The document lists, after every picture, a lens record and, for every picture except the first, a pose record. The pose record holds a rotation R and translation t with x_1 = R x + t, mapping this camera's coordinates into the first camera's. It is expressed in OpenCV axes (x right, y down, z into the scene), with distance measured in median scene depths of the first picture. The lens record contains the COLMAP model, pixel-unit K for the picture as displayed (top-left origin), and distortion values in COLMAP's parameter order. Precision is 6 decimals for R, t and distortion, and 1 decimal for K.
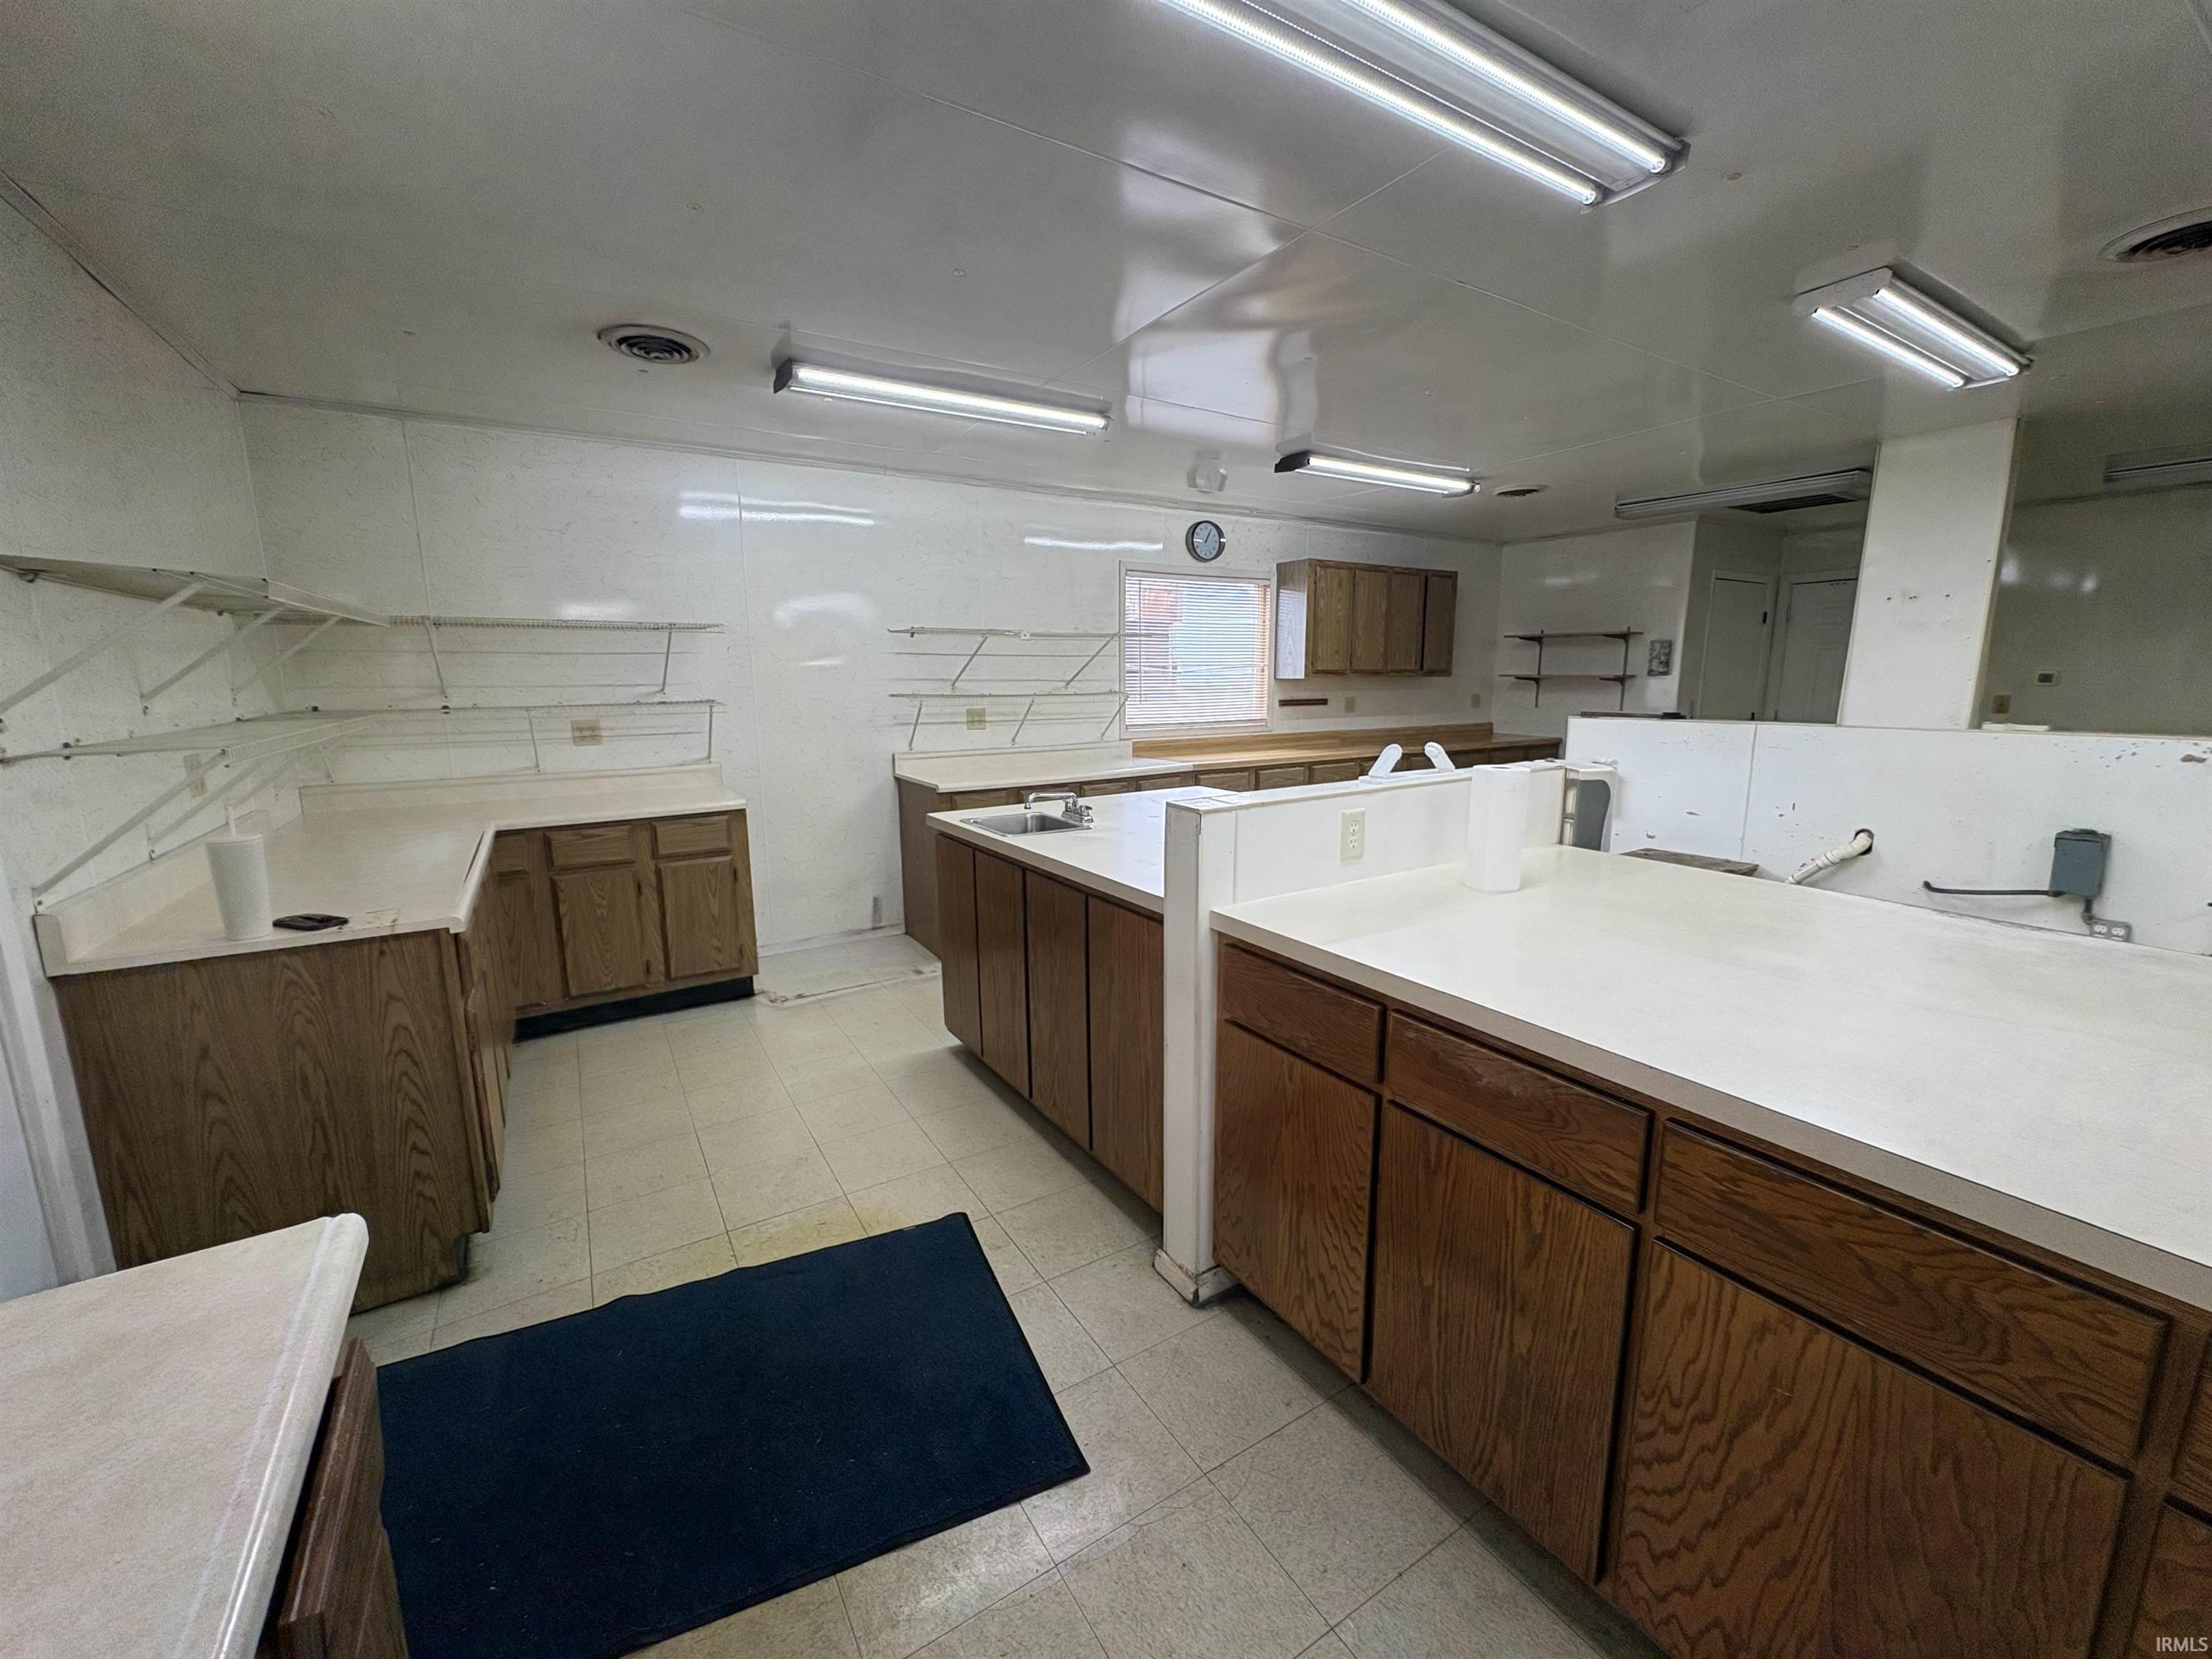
lens RADIAL K [[875.2, 0, 1111.1], [0, 875.2, 834.5], [0, 0, 1]] dist [-0.001125, 0.000747]
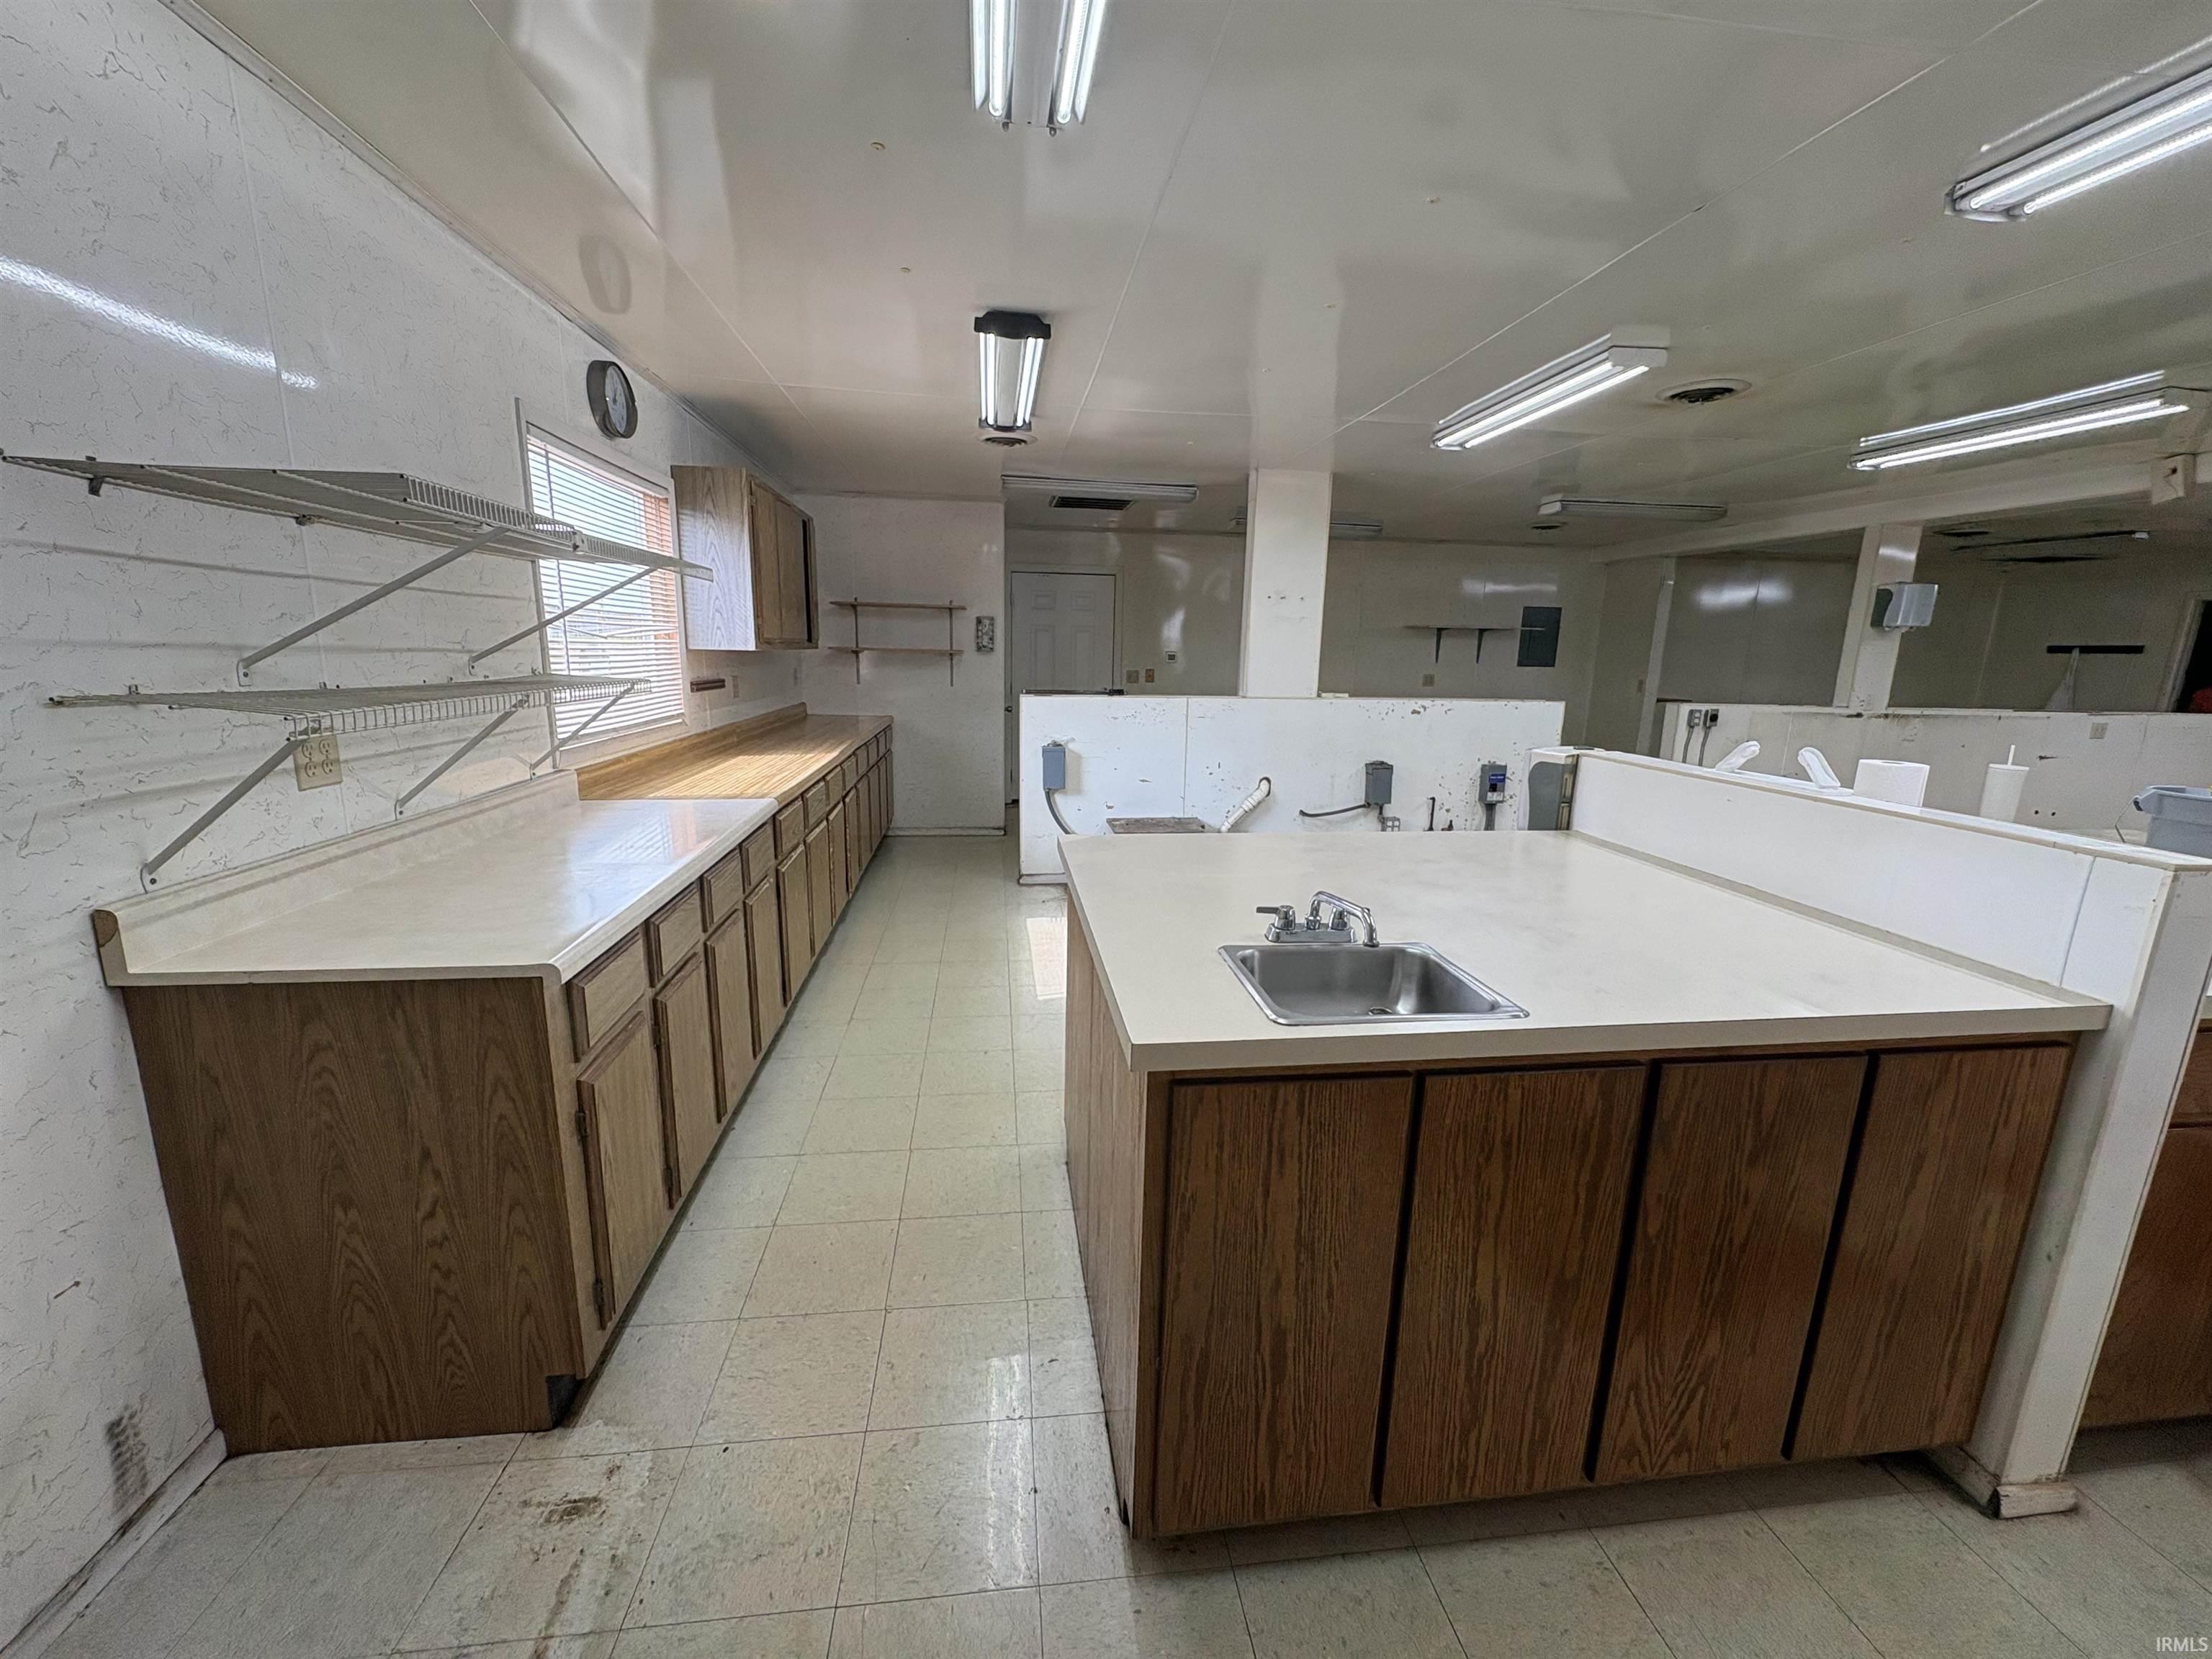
lens RADIAL K [[875.2, 0, 1114.5], [0, 875.2, 831.1], [0, 0, 1]] dist [-0.001125, 0.000747]
pose [[0.428793, -0.168978, 0.887459, -0.362026], [0.140241, 0.982893, 0.119389, -0.106883], [-0.892451, 0.073265, 0.445155, 0.597651]]
